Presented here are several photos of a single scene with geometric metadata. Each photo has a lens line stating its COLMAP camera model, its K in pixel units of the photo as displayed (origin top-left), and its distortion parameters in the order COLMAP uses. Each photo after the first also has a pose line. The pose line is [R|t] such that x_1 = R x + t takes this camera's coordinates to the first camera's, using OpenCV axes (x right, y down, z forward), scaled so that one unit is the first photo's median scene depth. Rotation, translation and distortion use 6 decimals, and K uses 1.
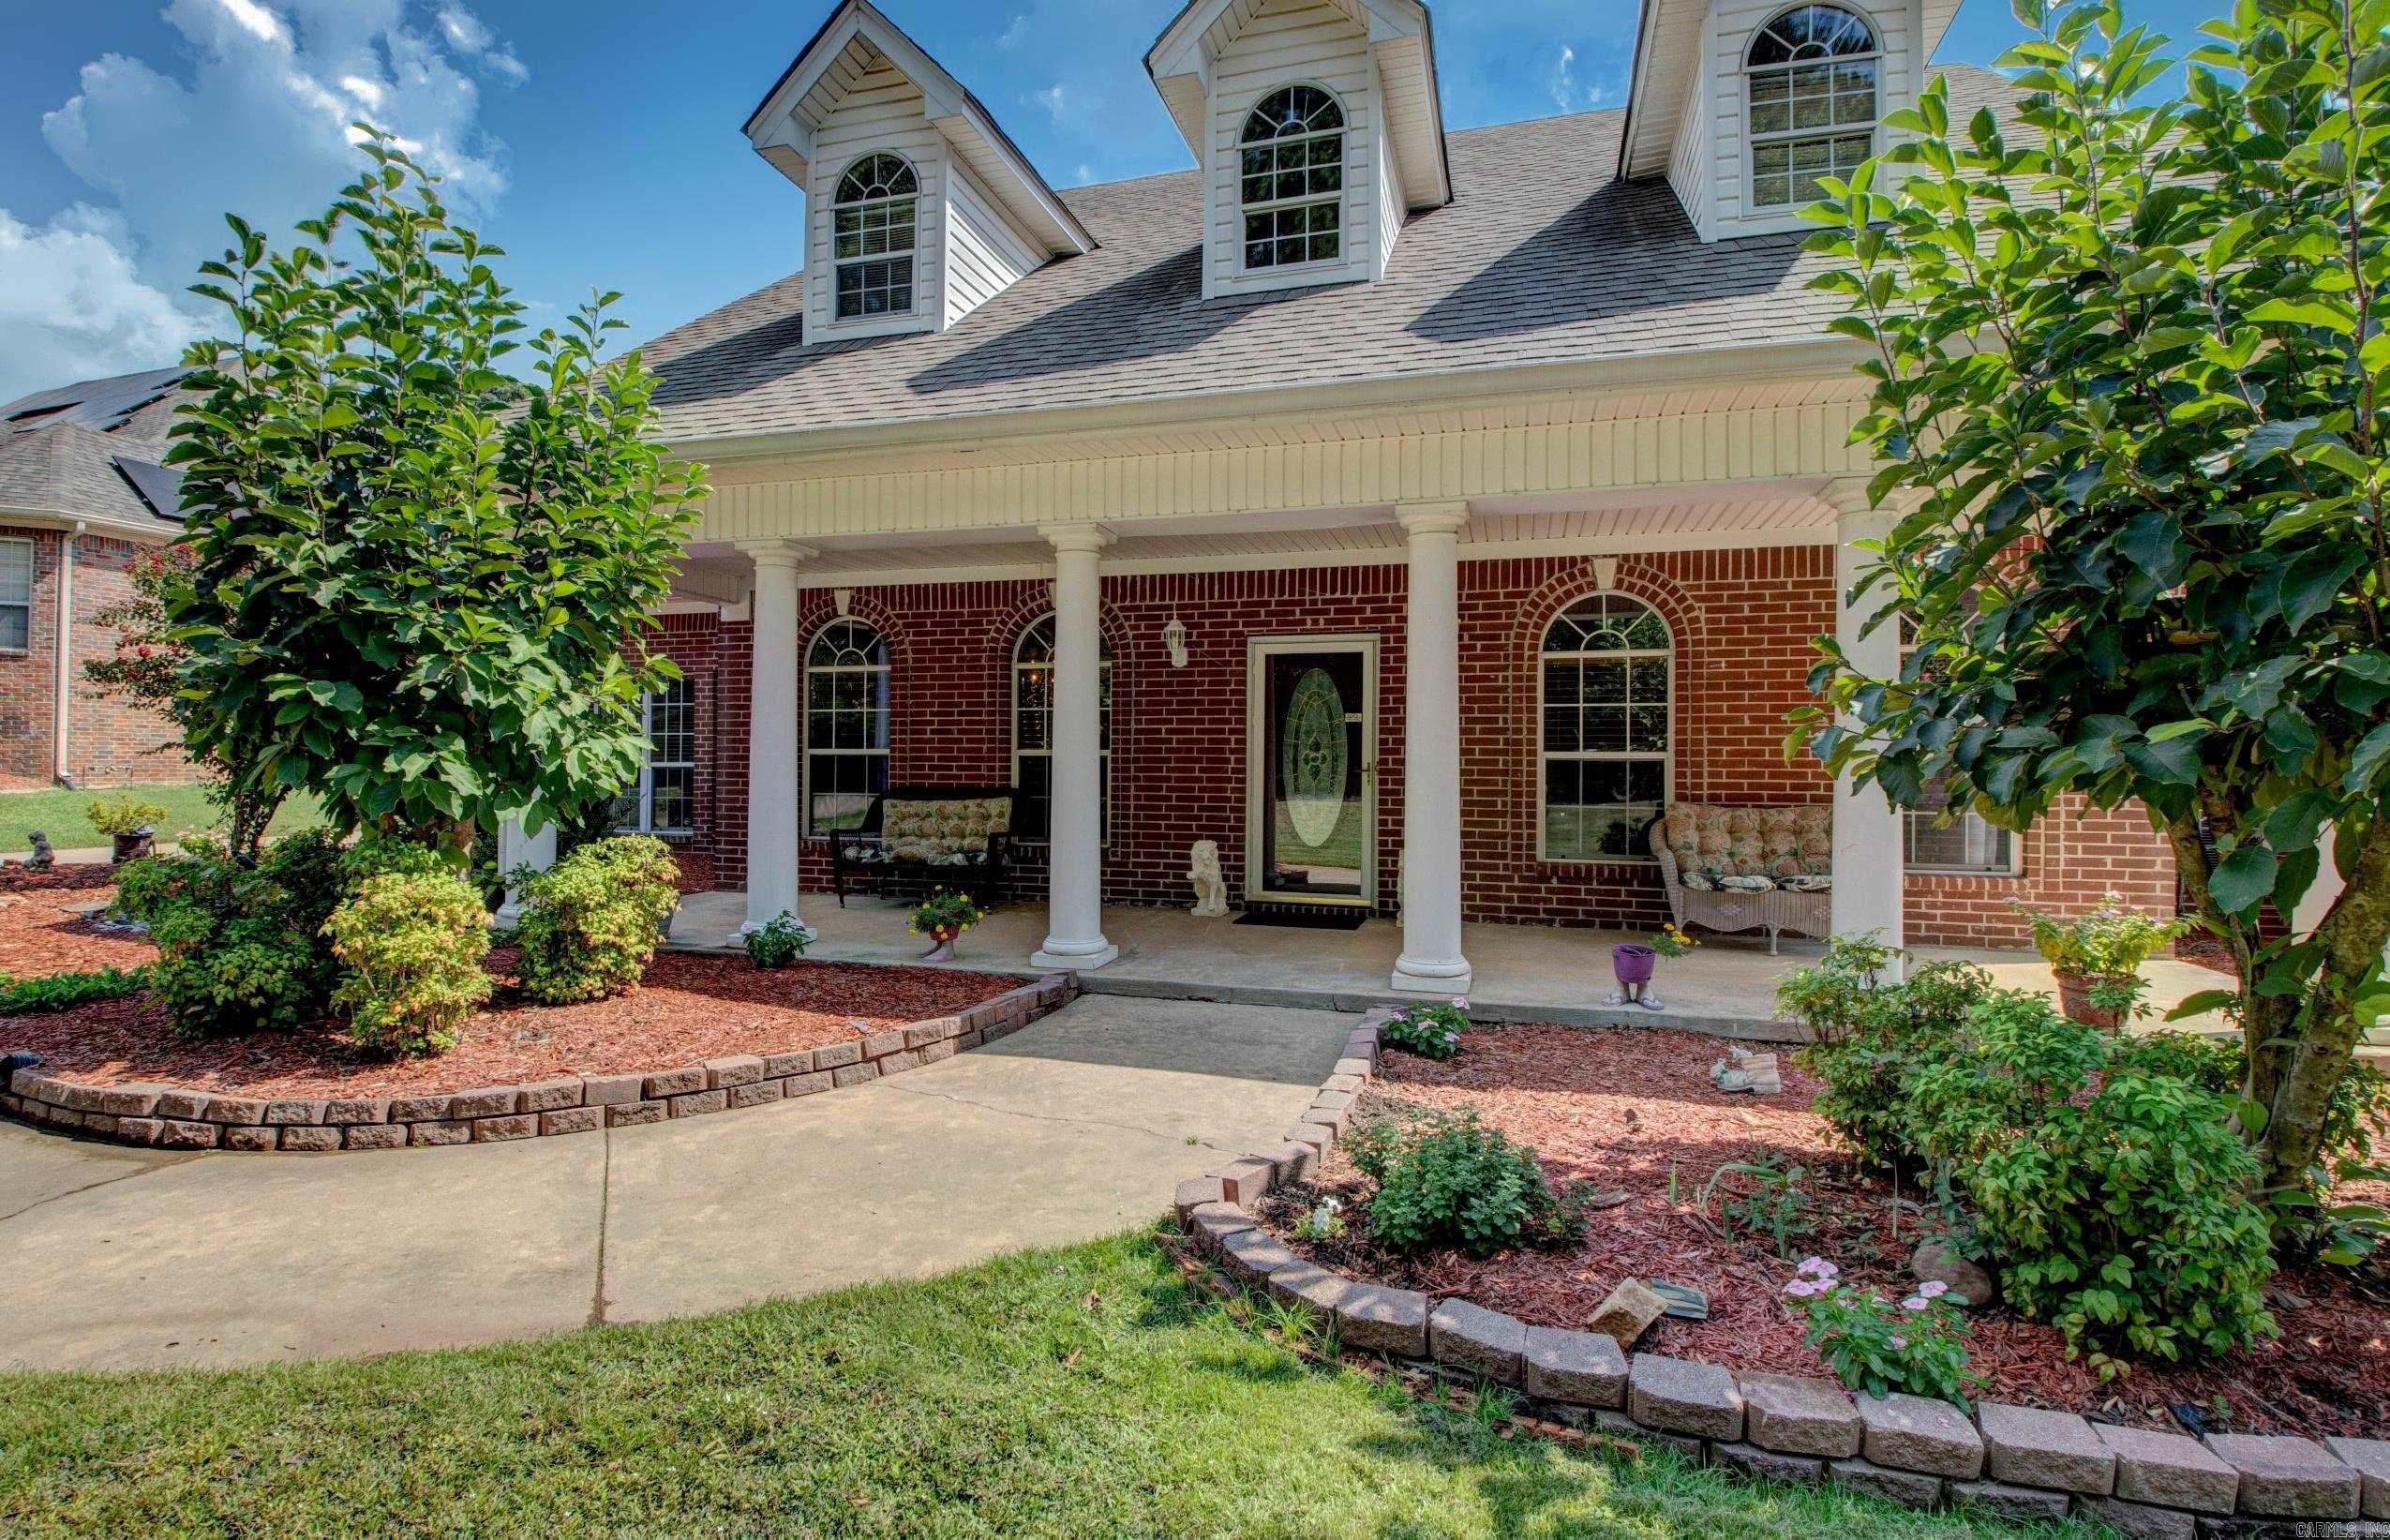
lens RADIAL K [[1109.4, 0, 1132.4], [0, 1109.4, 746.9], [0, 0, 1]] dist [0.017482, -0.028317]
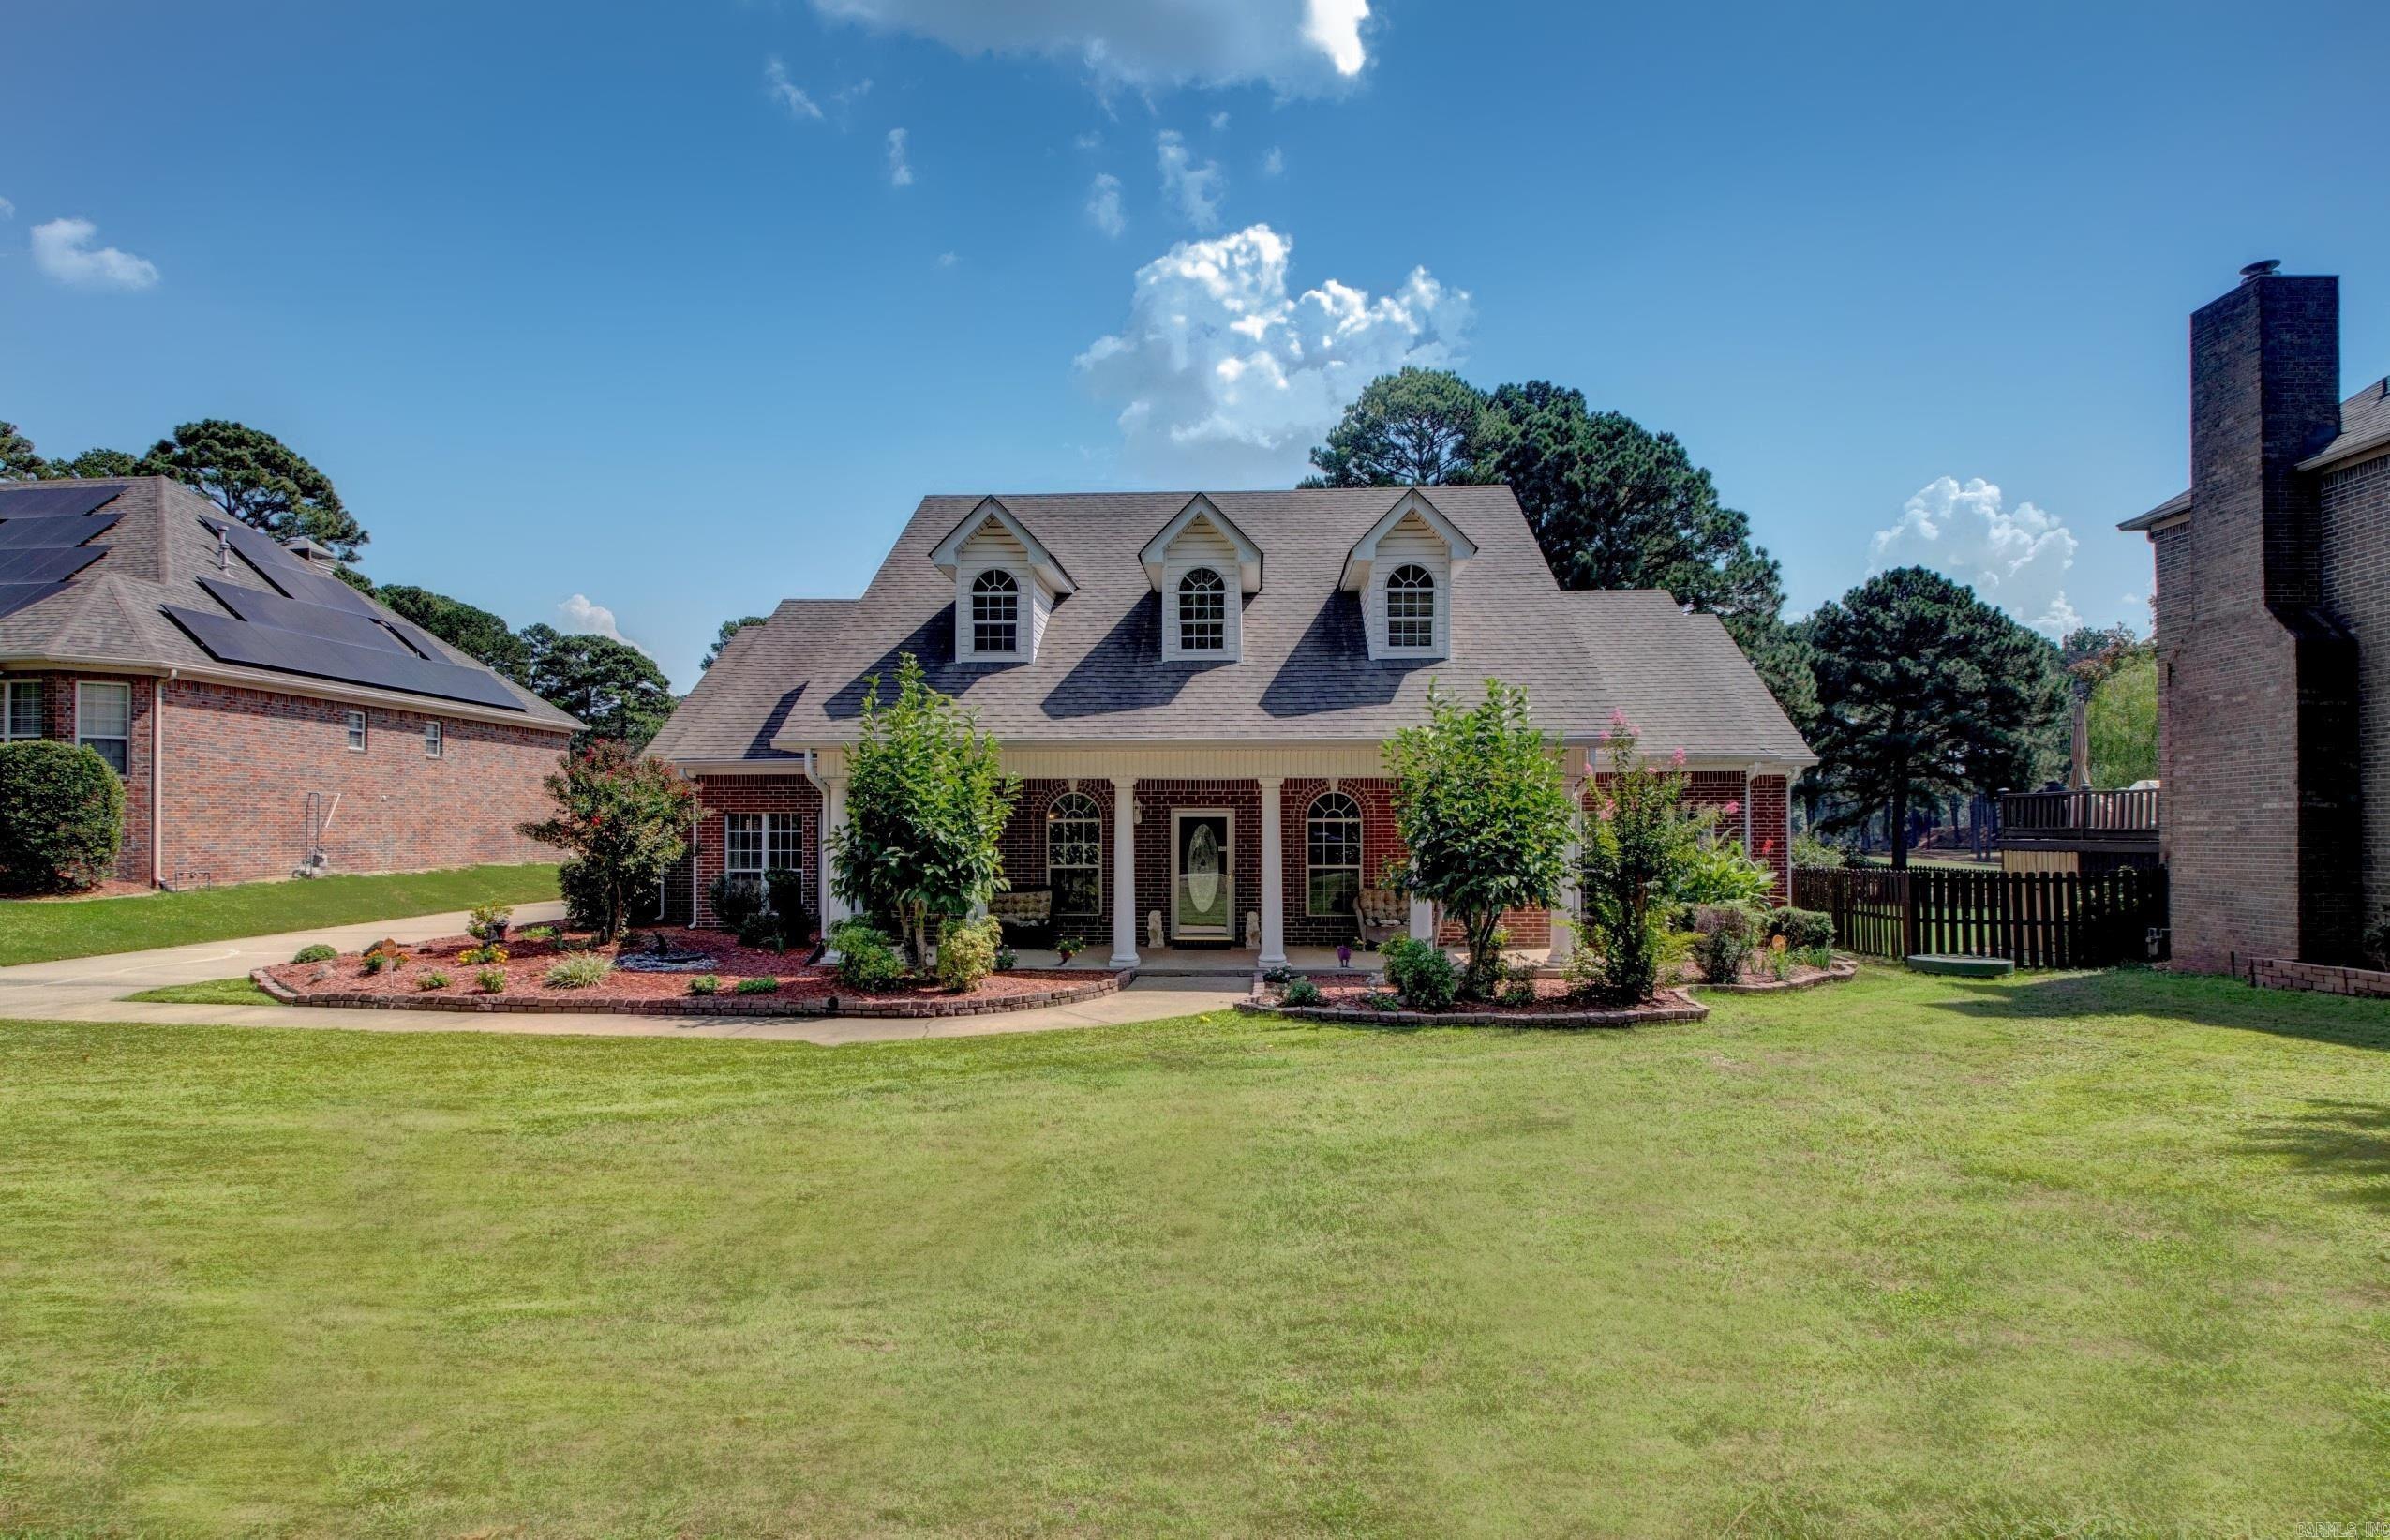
lens RADIAL K [[1118.9, 0, 1220.9], [0, 1118.9, 761.3], [0, 0, 1]] dist [0.016210, -0.029202]
pose [[0.955437, 0.011727, 0.294961, -0.441004], [0.001002, 0.999076, -0.042966, -0.104433], [-0.295192, 0.041347, 0.954543, -1.046496]]
